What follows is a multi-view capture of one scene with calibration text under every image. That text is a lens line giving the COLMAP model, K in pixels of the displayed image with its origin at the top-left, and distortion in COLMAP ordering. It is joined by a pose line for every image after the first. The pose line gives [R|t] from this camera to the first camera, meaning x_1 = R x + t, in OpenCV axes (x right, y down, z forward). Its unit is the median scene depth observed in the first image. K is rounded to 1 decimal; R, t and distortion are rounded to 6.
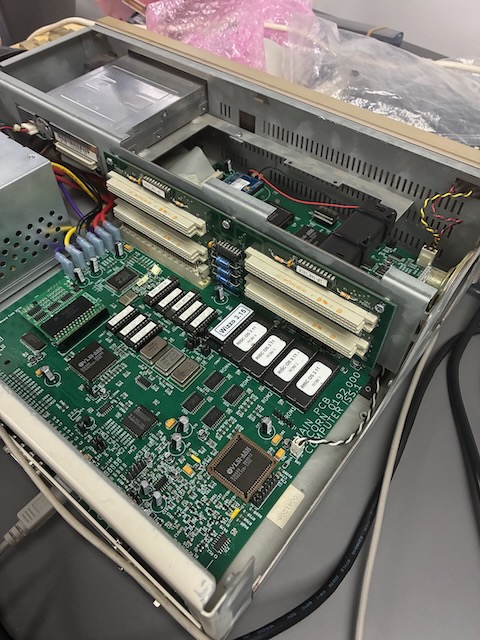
lens RADIAL K [[487.4, 0, 238.7], [0, 487.4, 316.2], [0, 0, 1]] dist [0.033377, -0.021297]
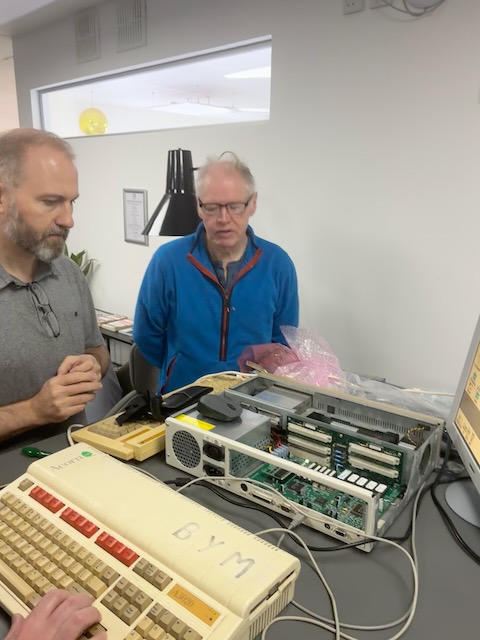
lens RADIAL K [[487.4, 0, 242.2], [0, 487.4, 317.6], [0, 0, 1]] dist [0.033377, -0.021297]
pose [[0.999903, 0.004259, 0.013228, -0.520991], [0.004510, 0.800928, -0.598744, 0.785147], [-0.013145, 0.598746, 0.800831, -1.385071]]
